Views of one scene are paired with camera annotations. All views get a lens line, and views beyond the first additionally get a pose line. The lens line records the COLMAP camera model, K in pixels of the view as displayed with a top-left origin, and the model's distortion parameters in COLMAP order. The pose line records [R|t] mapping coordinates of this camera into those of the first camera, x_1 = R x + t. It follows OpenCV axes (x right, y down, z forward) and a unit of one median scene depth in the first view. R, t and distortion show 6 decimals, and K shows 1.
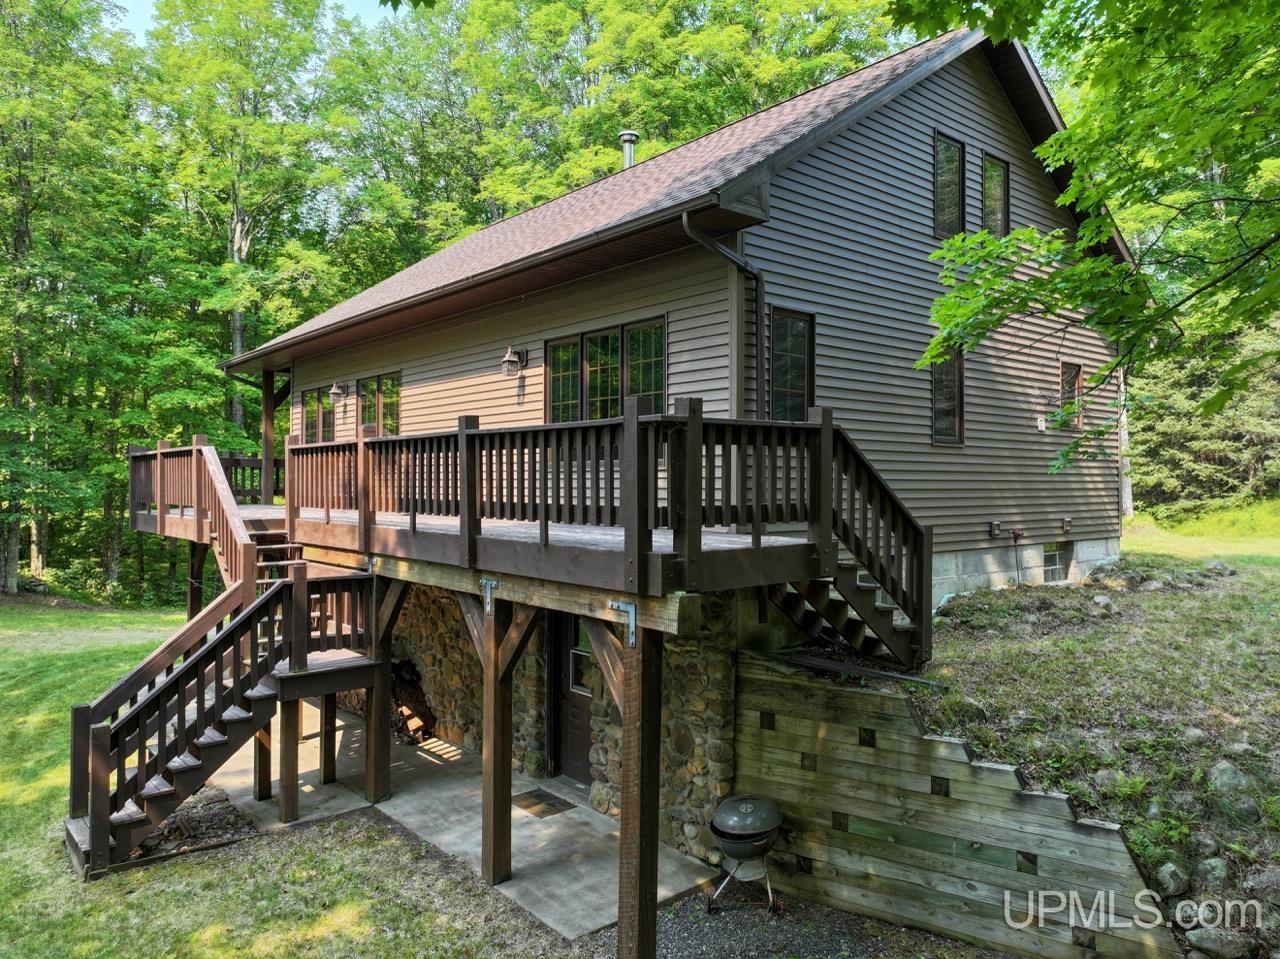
lens RADIAL K [[904.8, 0, 635.9], [0, 904.8, 475.5], [0, 0, 1]] dist [-0.006990, 0.027195]
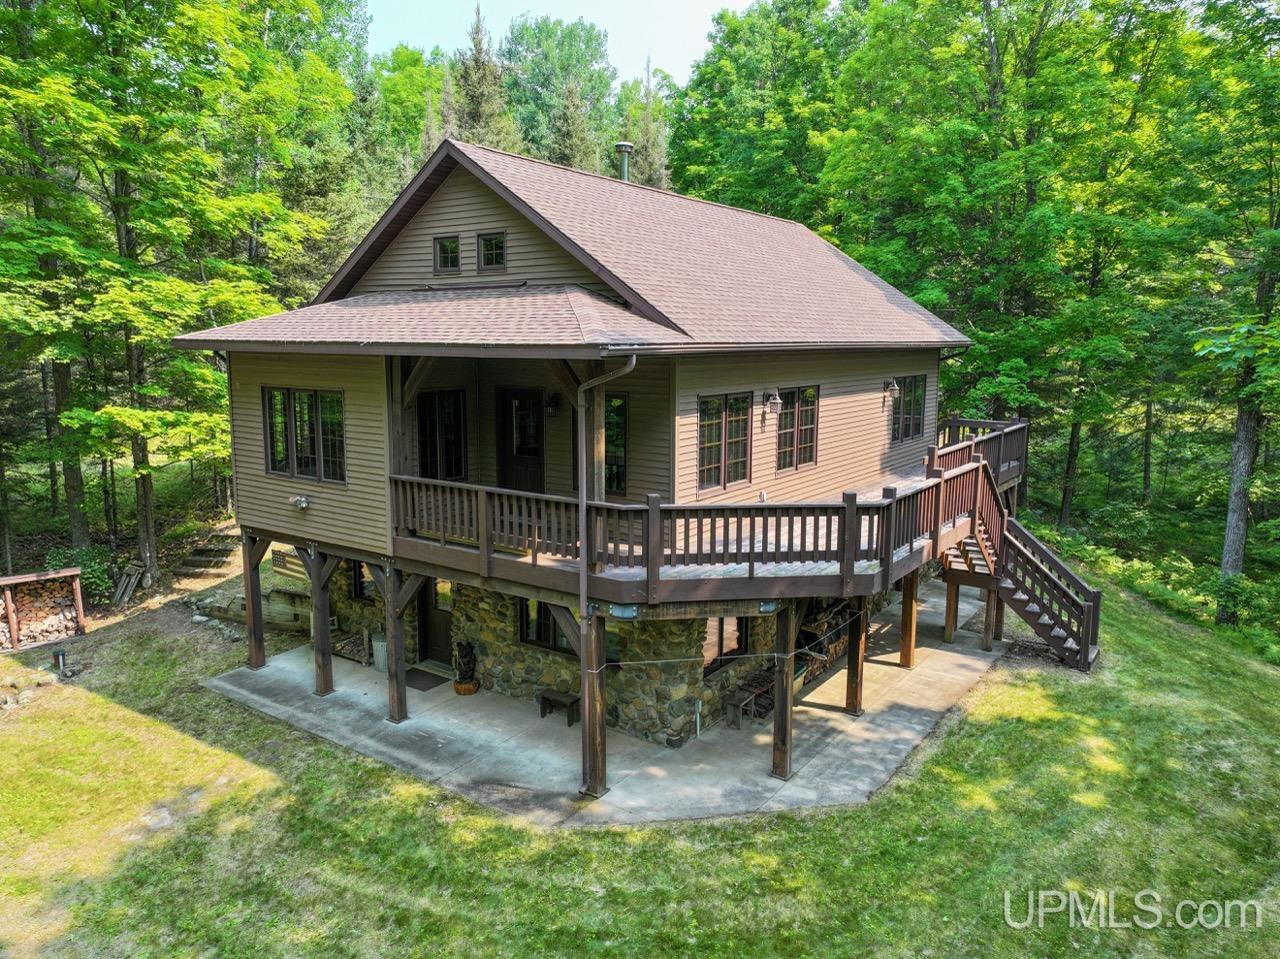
lens RADIAL K [[904.8, 0, 635.9], [0, 904.8, 475.5], [0, 0, 1]] dist [-0.006990, 0.027195]
pose [[-0.265852, -0.154283, 0.951588, -2.049627], [-0.014702, 0.987644, 0.156021, -0.271291], [-0.963902, 0.027489, -0.264835, 2.343162]]
